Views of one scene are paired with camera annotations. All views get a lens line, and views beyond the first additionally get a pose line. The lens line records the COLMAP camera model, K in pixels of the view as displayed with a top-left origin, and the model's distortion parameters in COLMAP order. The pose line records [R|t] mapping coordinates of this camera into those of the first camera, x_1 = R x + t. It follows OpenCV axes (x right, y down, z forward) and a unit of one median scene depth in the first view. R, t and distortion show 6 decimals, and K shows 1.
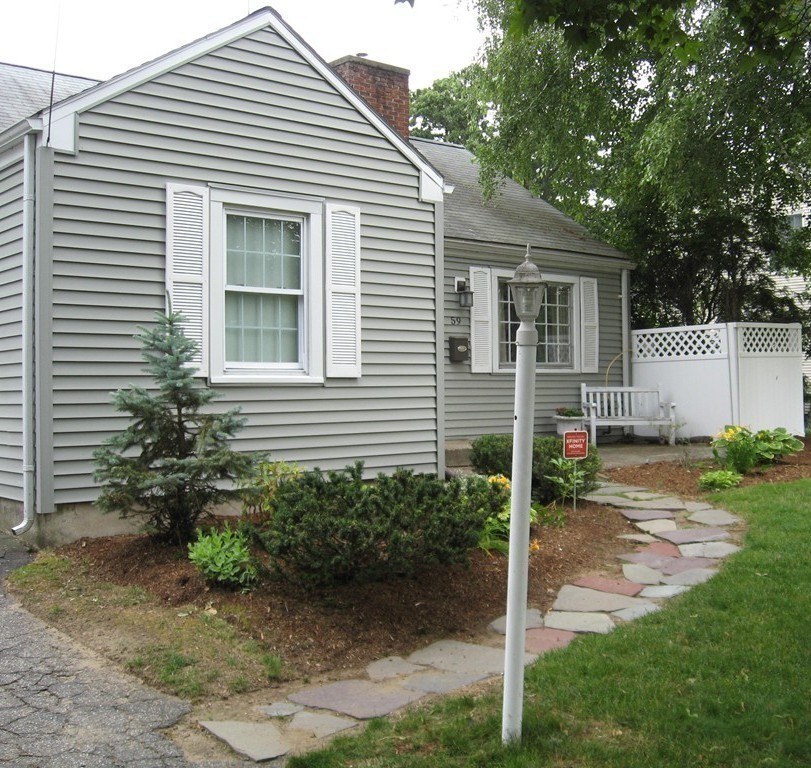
lens RADIAL K [[1043.7, 0, 469.9], [0, 1043.7, 399.6], [0, 0, 1]] dist [-0.097278, -0.002292]
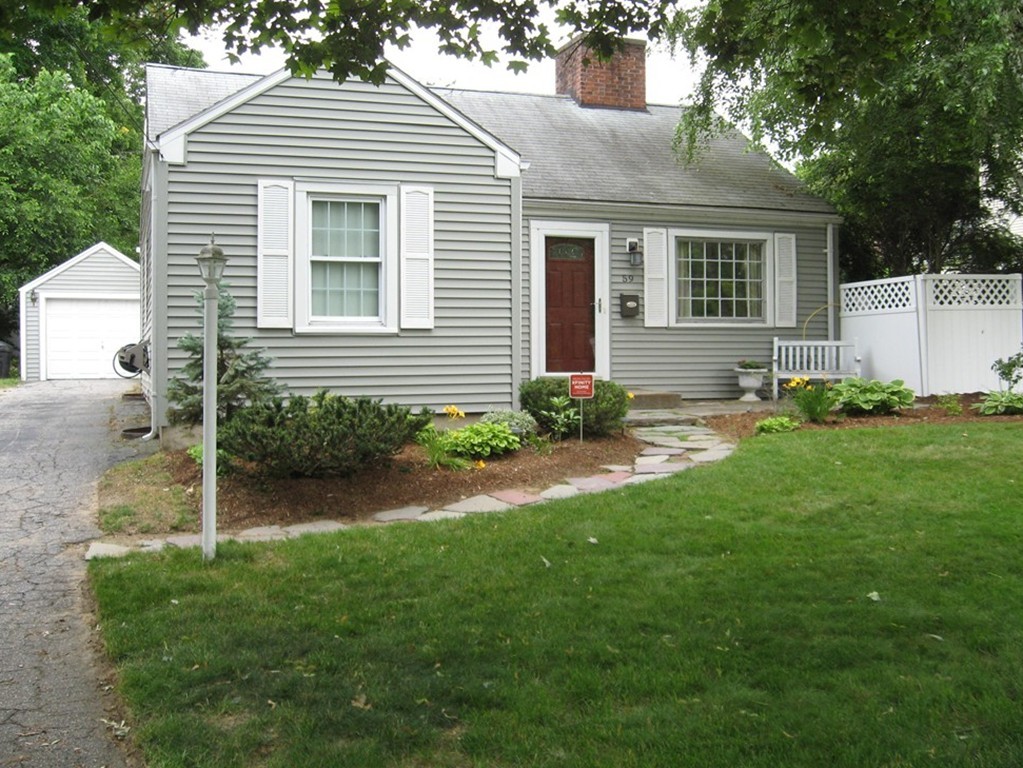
lens RADIAL K [[1085.8, 0, 511.5], [0, 1085.8, 384.0], [0, 0, 1]] dist [-0.100450, -0.003209]
pose [[0.920953, 0.014334, -0.389410, 0.467551], [-0.006717, 0.999759, 0.020915, 0.015961], [0.389616, -0.016647, 0.920827, -0.121052]]
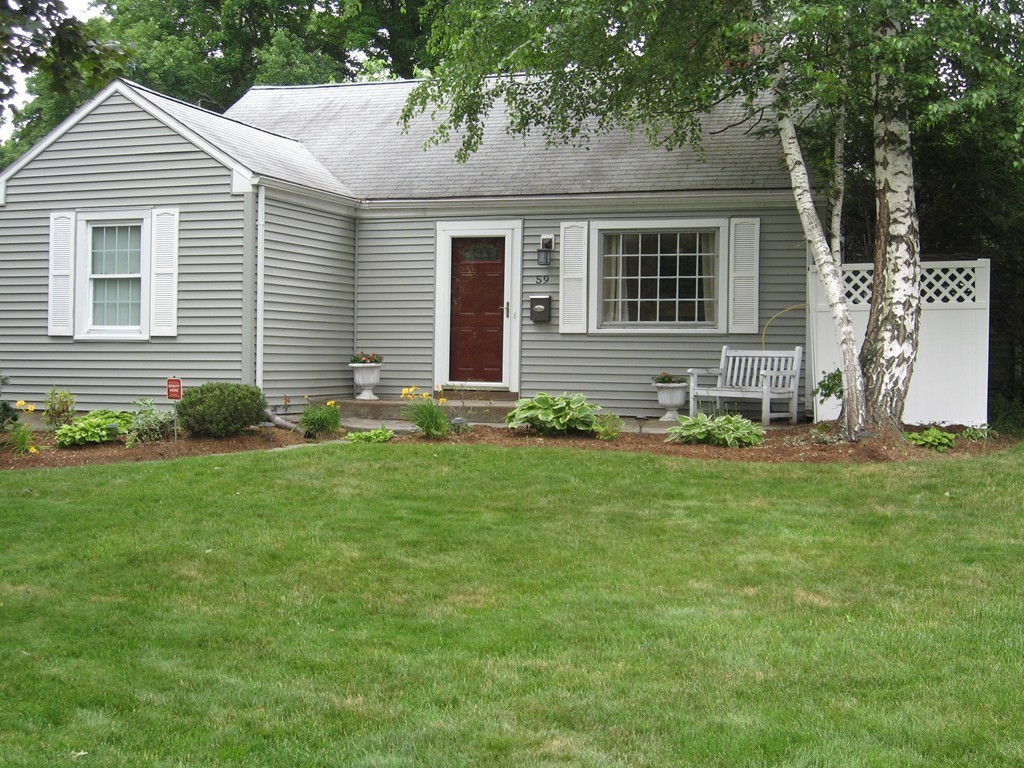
lens RADIAL K [[1345.8, 0, 512.0], [0, 1345.8, 384.0], [0, 0, 1]] dist [-0.128314, 0.041411]
pose [[0.492033, 0.030641, -0.870037, 1.590742], [-0.023388, 0.999485, 0.021973, -0.007739], [0.870263, 0.009537, 0.492496, 0.534018]]
